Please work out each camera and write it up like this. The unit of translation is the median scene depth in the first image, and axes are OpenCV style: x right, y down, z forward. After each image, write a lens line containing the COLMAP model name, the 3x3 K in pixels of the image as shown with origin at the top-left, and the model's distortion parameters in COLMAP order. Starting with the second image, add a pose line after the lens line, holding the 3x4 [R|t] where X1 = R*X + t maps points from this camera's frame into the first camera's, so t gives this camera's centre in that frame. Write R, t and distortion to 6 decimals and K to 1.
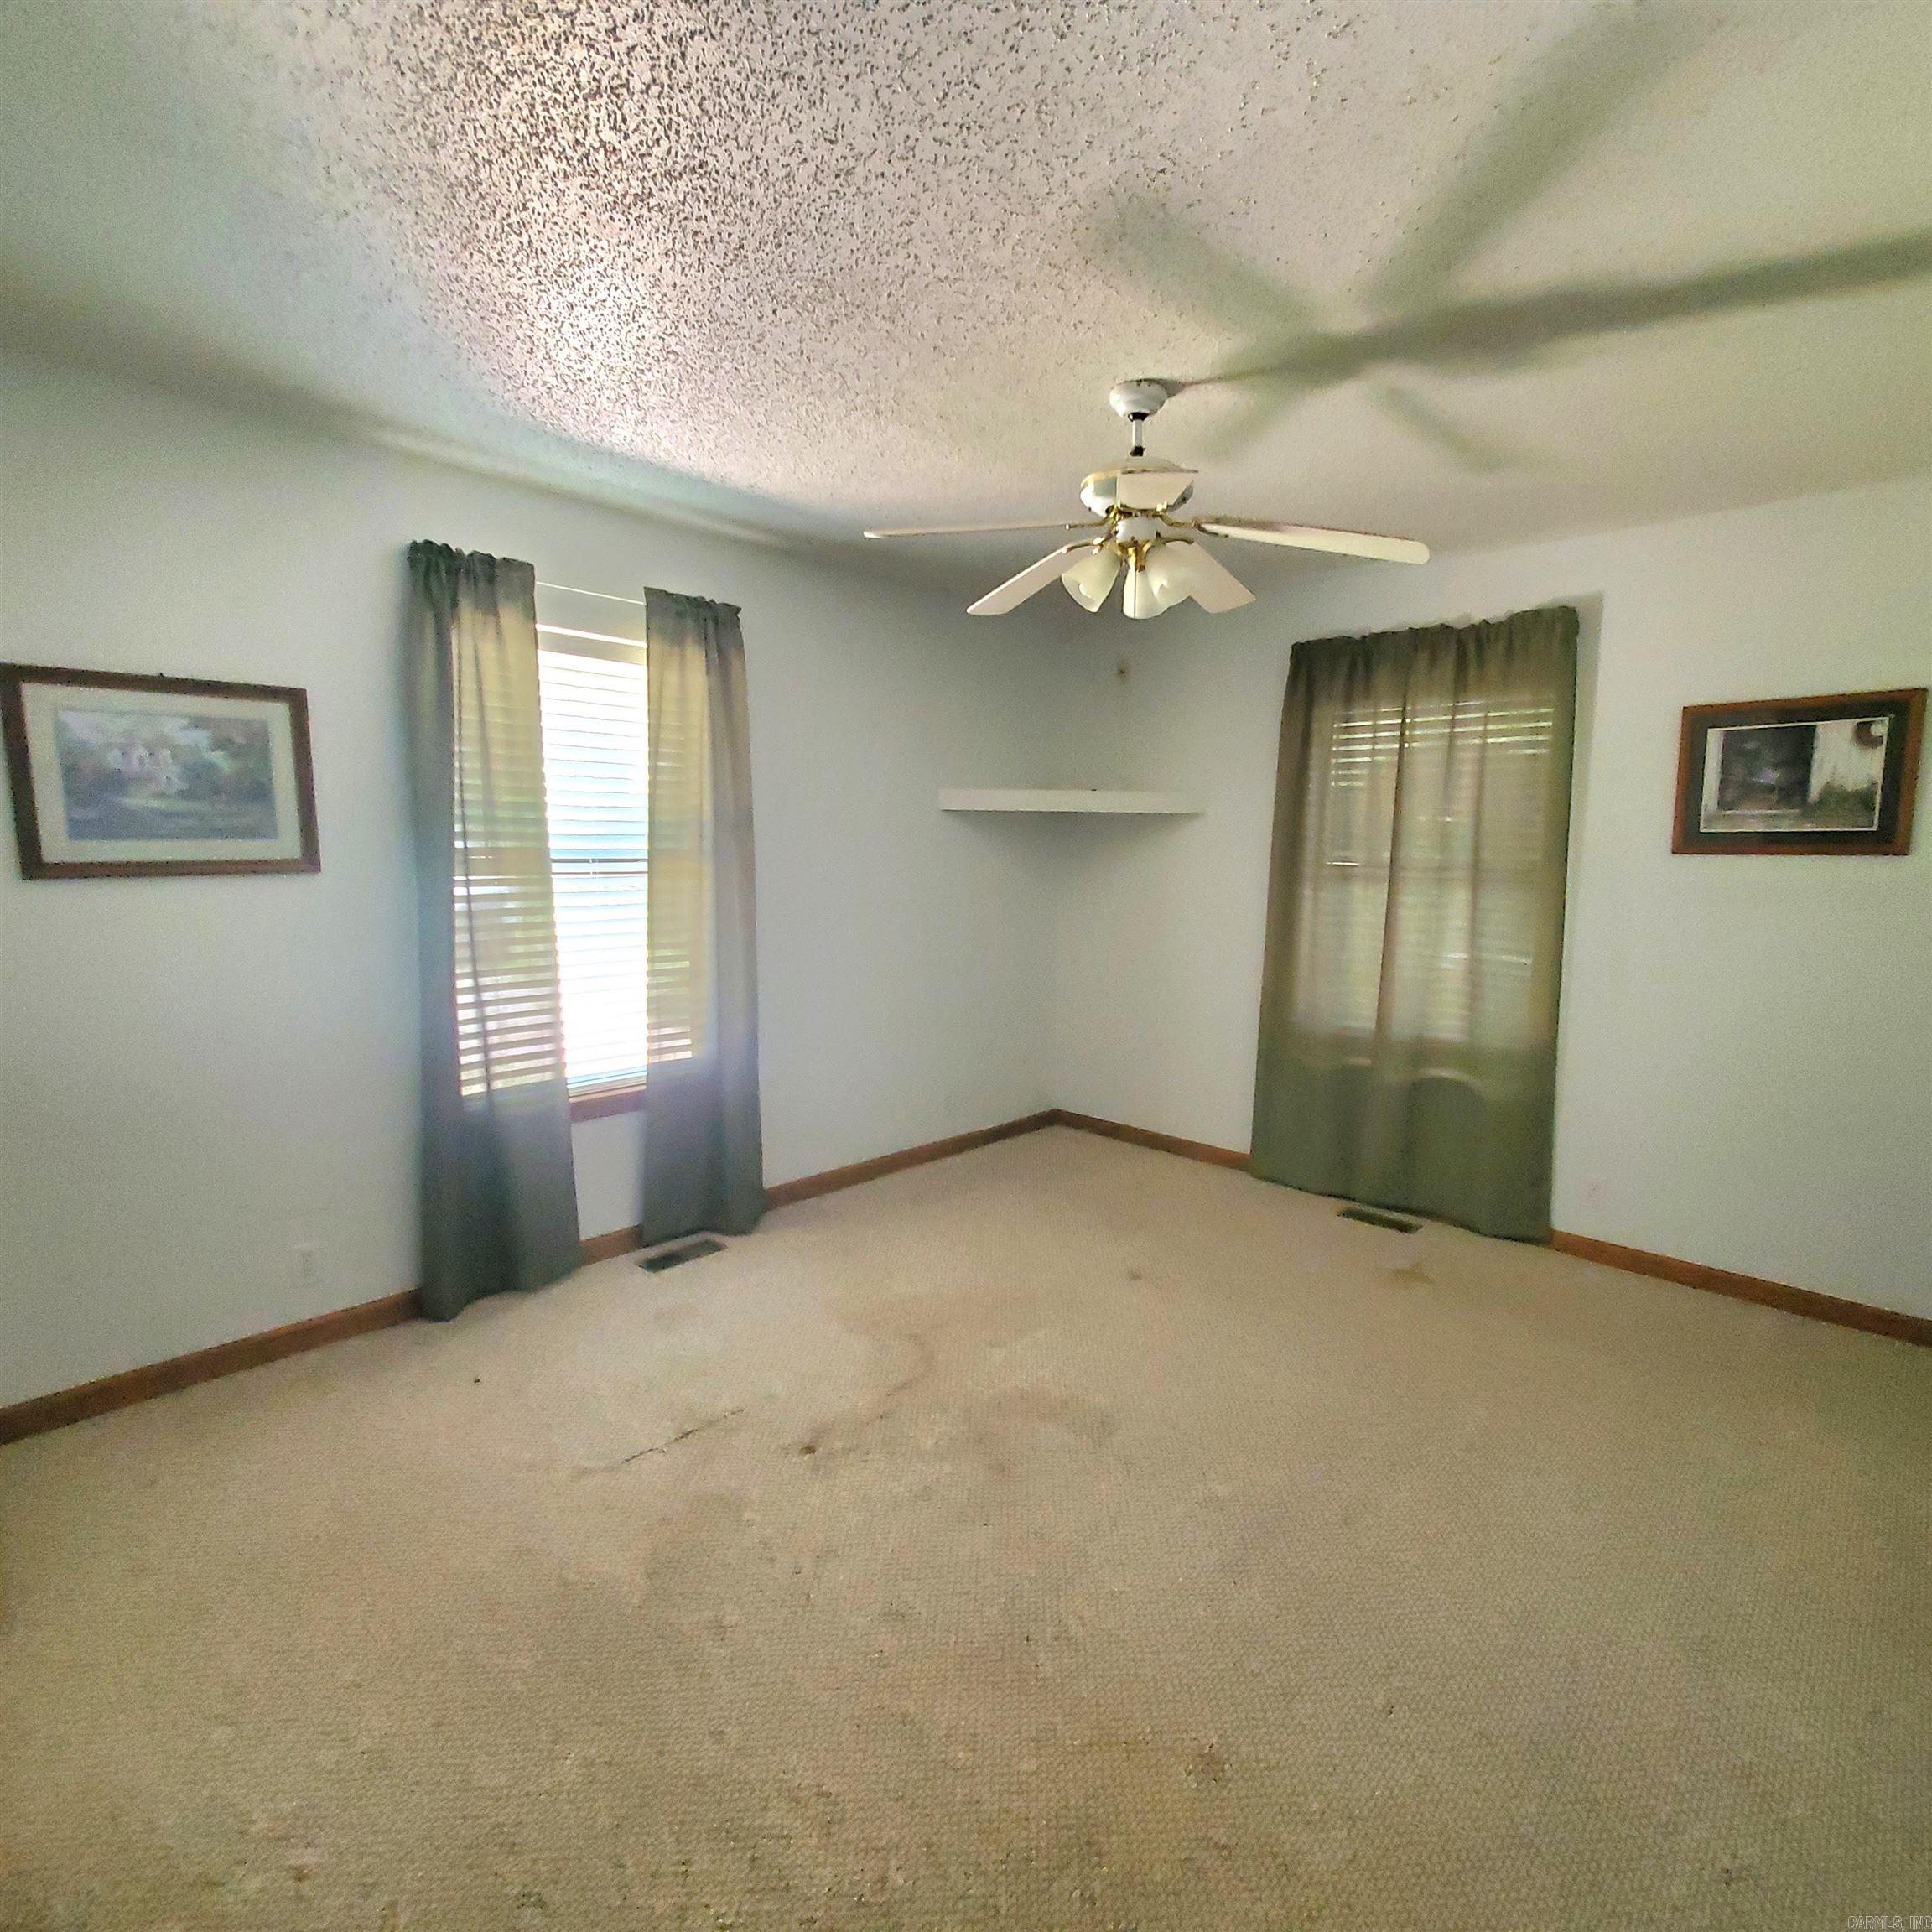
lens RADIAL K [[1031.8, 0, 1000.3], [0, 1031.8, 964.9], [0, 0, 1]] dist [0.011272, -0.006228]
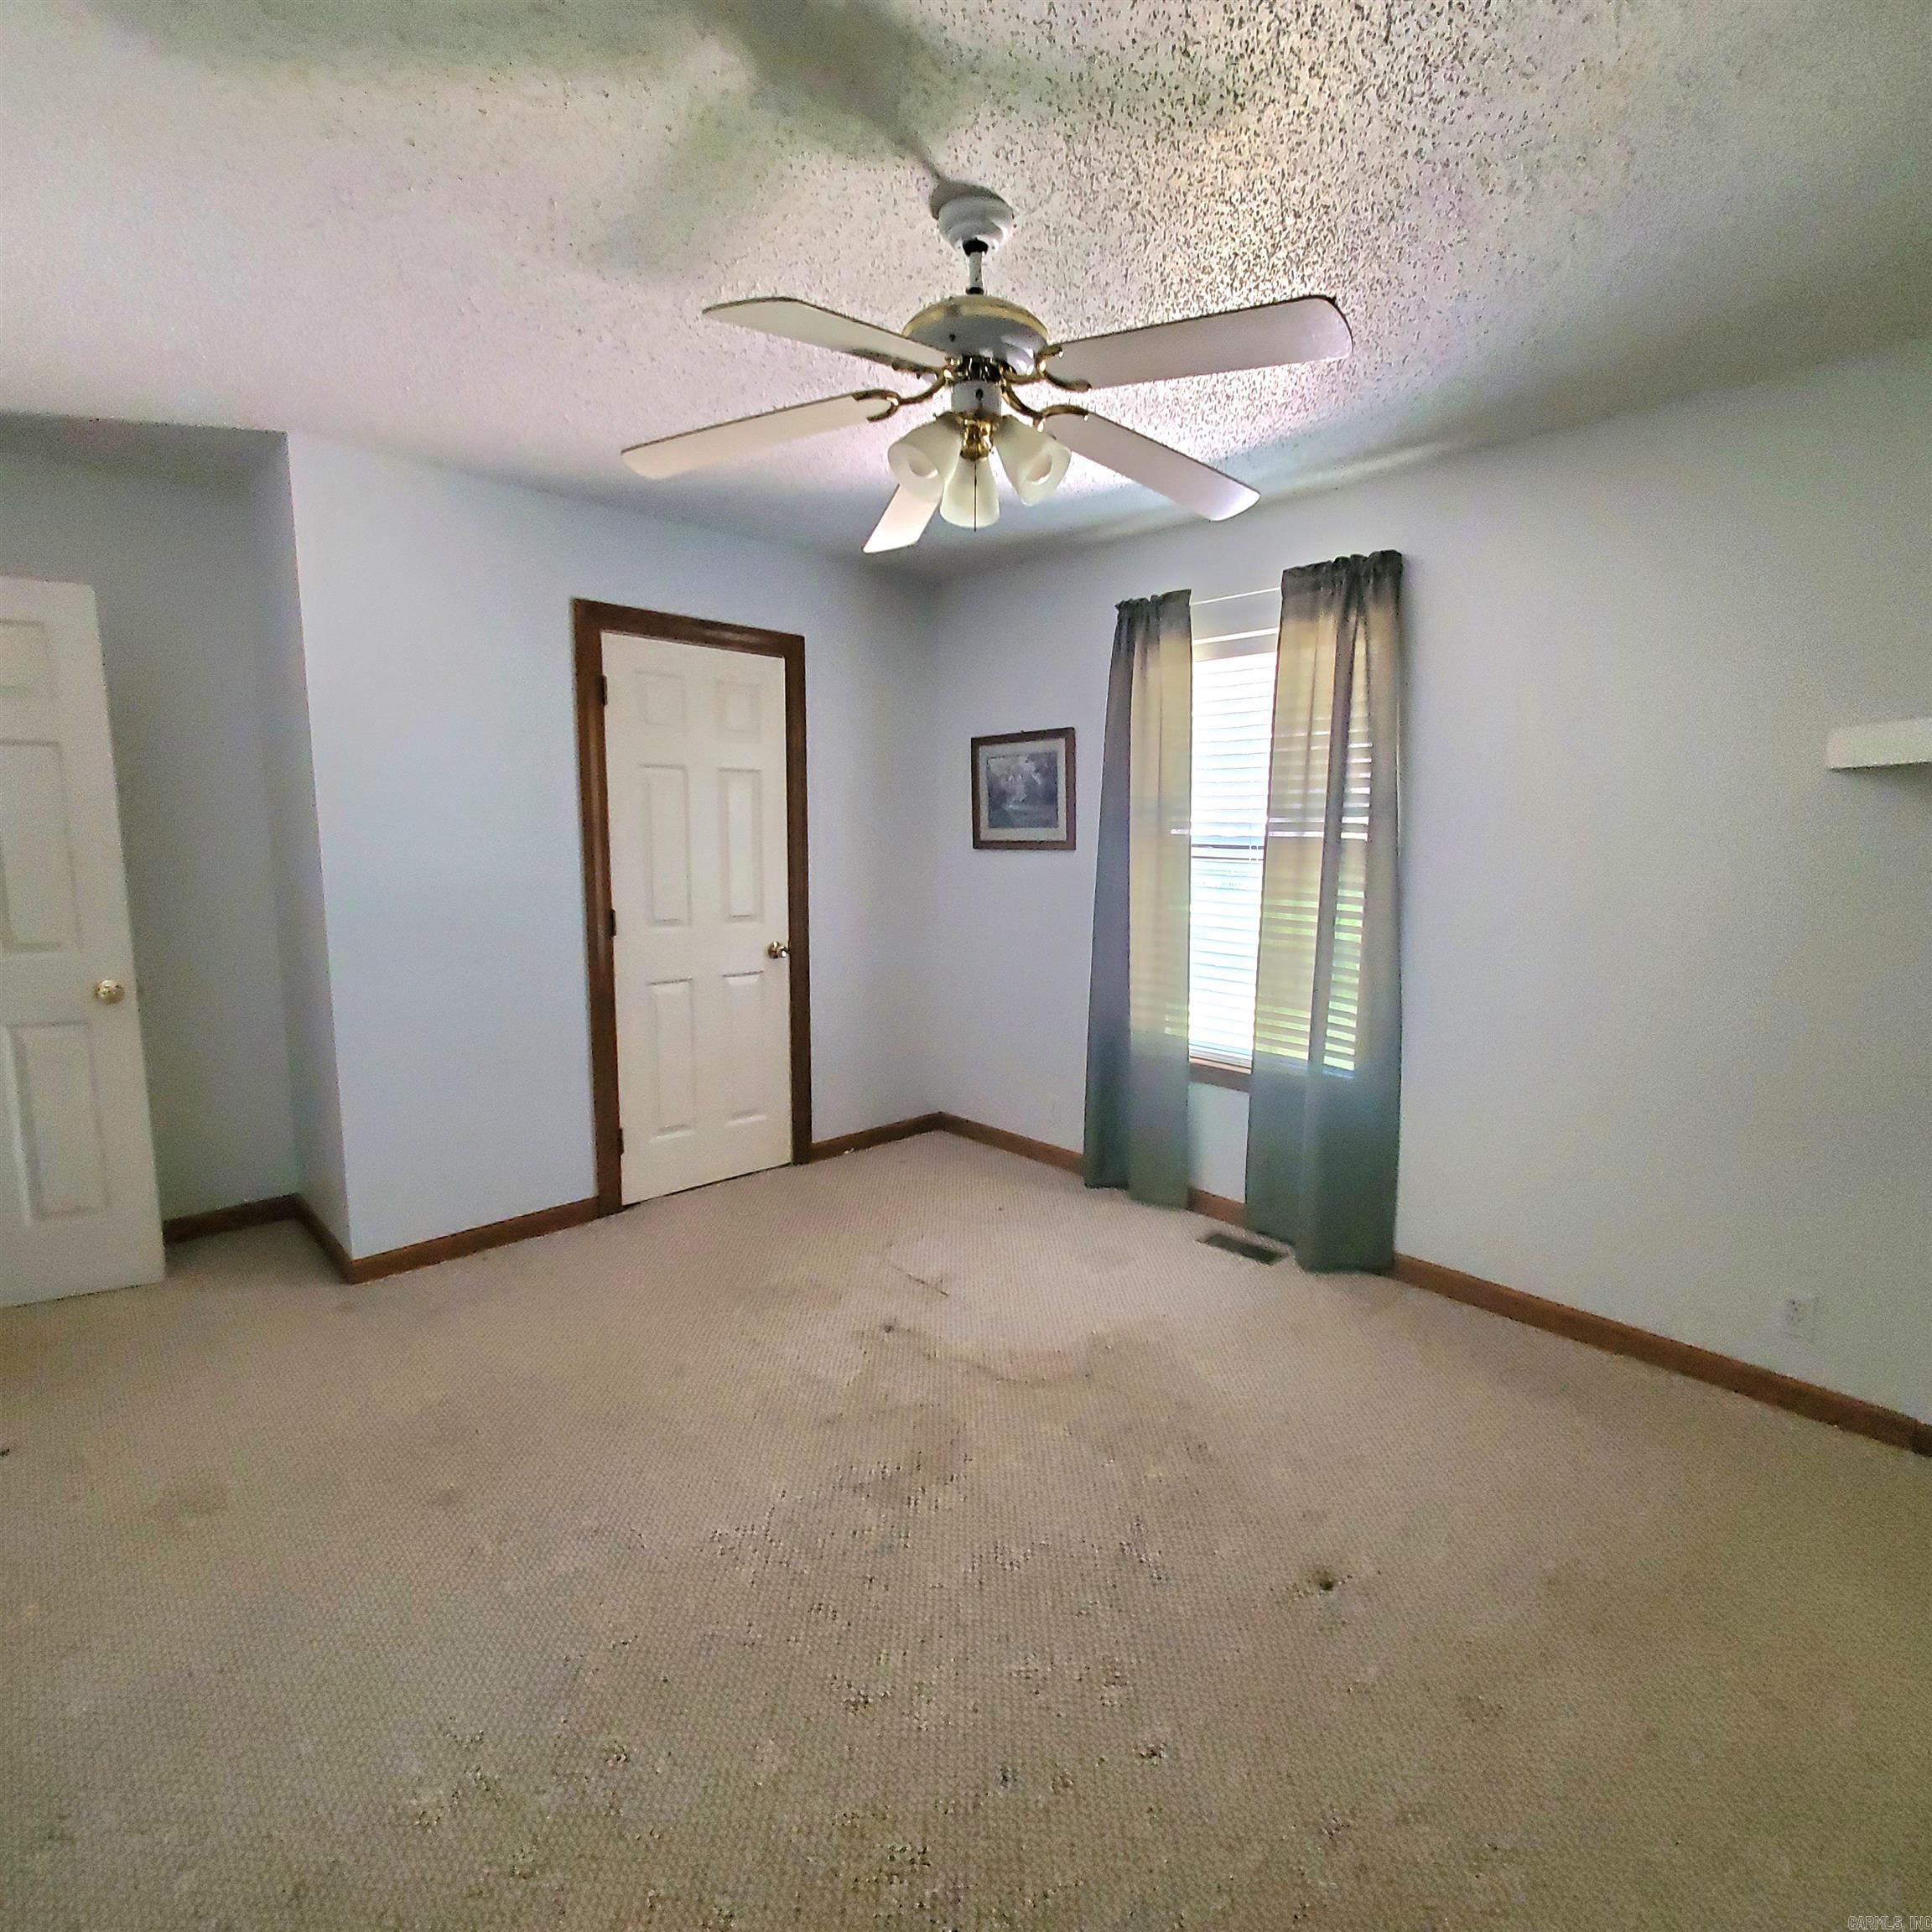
lens RADIAL K [[1031.8, 0, 1000.3], [0, 1031.8, 964.9], [0, 0, 1]] dist [0.011272, -0.006228]
pose [[-0.068609, 0.118270, -0.990608, 0.745643], [-0.130287, 0.983382, 0.126431, -0.090709], [0.989100, 0.137738, -0.052060, 0.894253]]
